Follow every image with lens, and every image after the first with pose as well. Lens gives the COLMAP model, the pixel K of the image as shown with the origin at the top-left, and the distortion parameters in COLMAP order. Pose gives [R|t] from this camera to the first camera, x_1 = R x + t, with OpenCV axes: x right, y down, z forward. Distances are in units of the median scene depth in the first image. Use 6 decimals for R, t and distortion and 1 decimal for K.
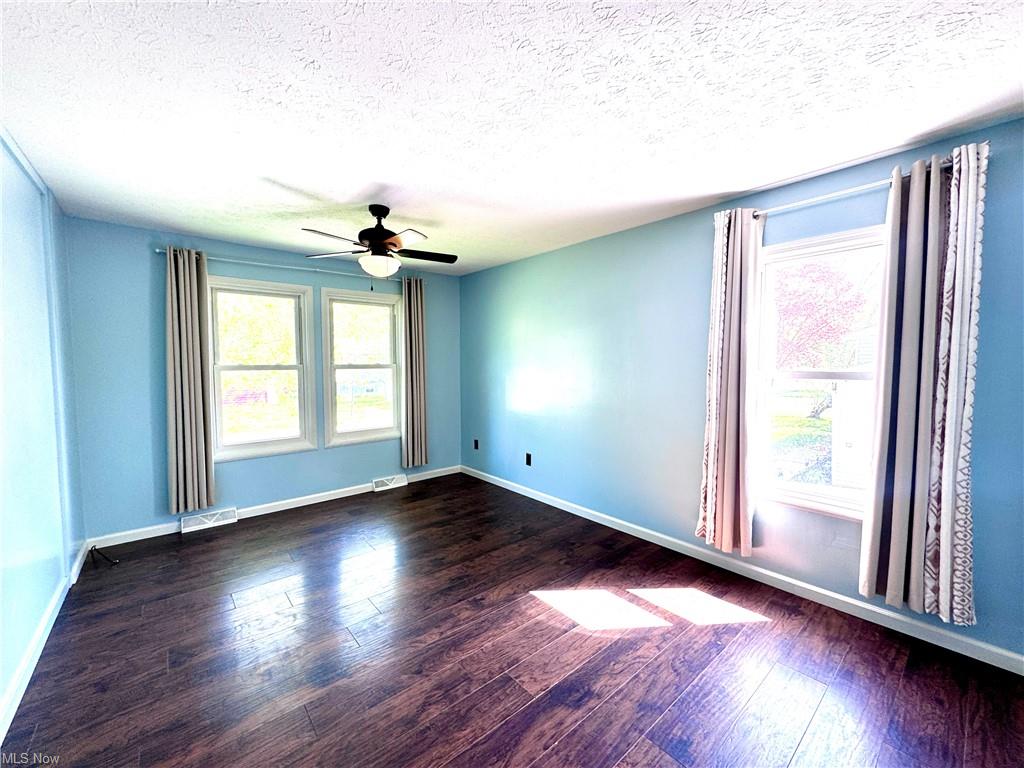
lens RADIAL K [[410.4, 0, 512.0], [0, 410.4, 384.0], [0, 0, 1]] dist [0.002520, 0.000522]
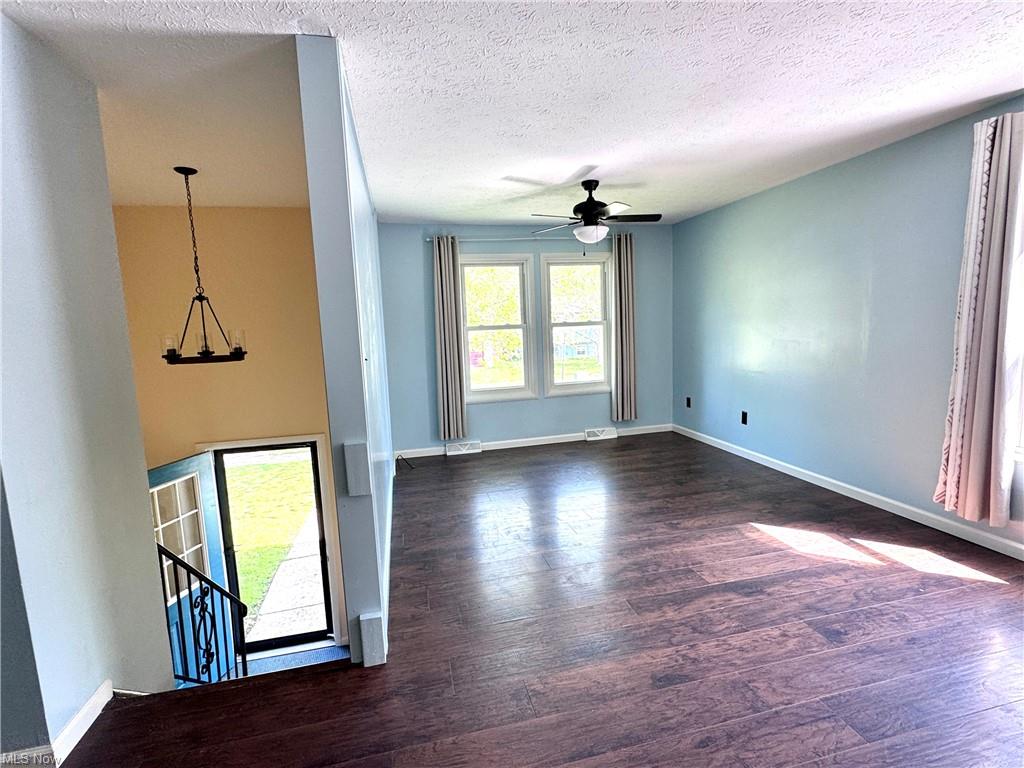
lens RADIAL K [[482.0, 0, 512.0], [0, 482.0, 384.0], [0, 0, 1]] dist [-0.014217, 0.000726]
pose [[0.888973, 0.021938, -0.457434, 0.091533], [0.014439, 0.997013, 0.075877, 0.021997], [0.457732, -0.074057, 0.886000, -0.276763]]
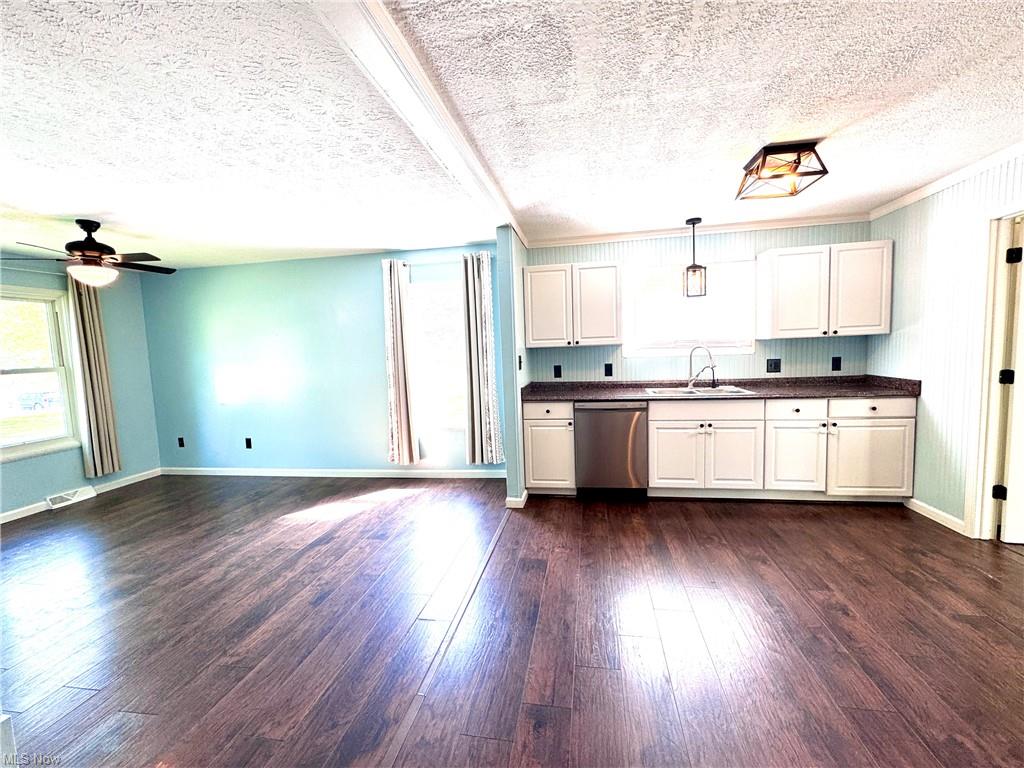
lens RADIAL K [[429.1, 0, 512.0], [0, 429.1, 384.0], [0, 0, 1]] dist [0.001435, 0.000229]
pose [[0.769618, -0.084003, 0.632955, -0.184237], [0.075528, 0.996325, 0.040392, 0.036905], [-0.634022, 0.016719, 0.773135, -0.518094]]
